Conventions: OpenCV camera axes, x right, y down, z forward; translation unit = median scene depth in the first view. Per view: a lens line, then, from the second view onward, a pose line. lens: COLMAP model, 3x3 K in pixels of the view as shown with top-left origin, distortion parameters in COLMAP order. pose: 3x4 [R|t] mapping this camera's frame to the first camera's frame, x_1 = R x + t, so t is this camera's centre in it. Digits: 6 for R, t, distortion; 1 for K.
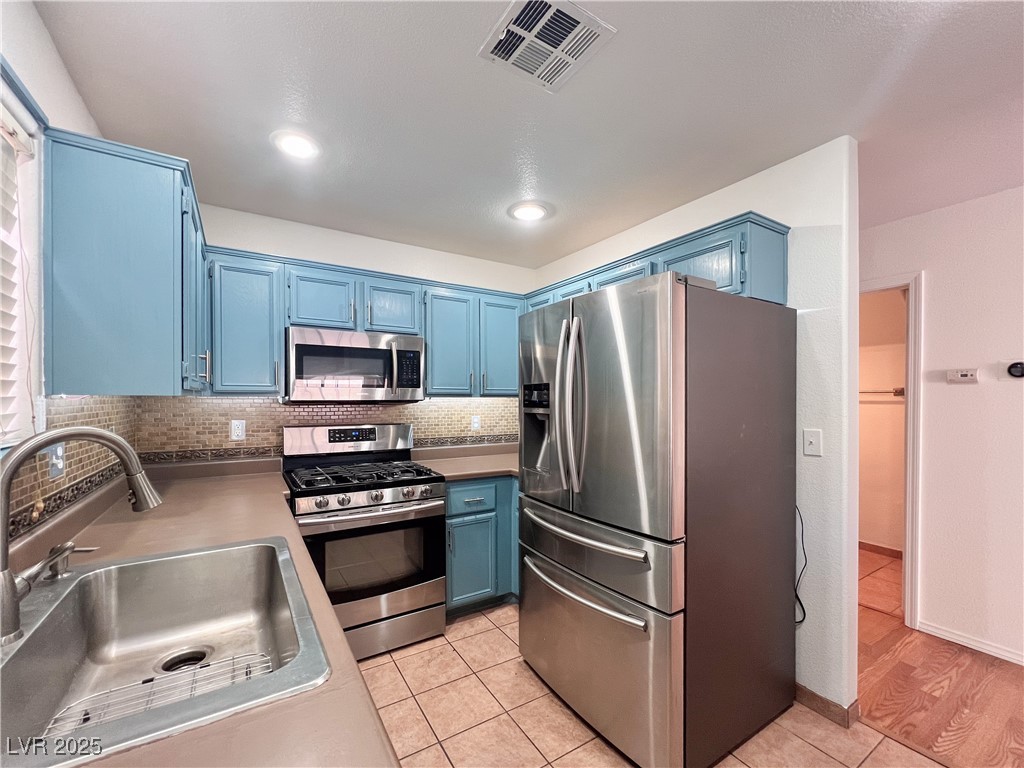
lens RADIAL K [[417.7, 0, 513.8], [0, 417.7, 376.4], [0, 0, 1]] dist [-0.002284, -0.000280]
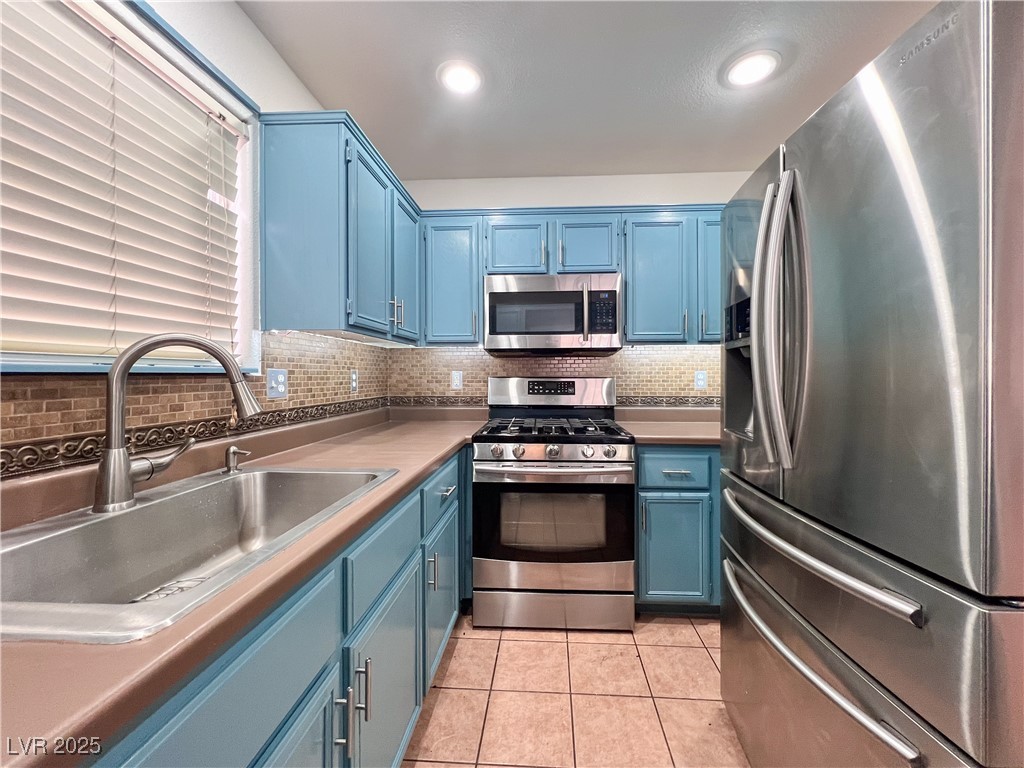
lens RADIAL K [[407.5, 0, 566.5], [0, 407.5, 371.8], [0, 0, 1]] dist [-0.005507, -0.000156]
pose [[0.826536, -0.014385, -0.562699, 0.172461], [0.028136, 0.999480, 0.015777, 0.100127], [0.562180, -0.028872, 0.826511, 0.290764]]
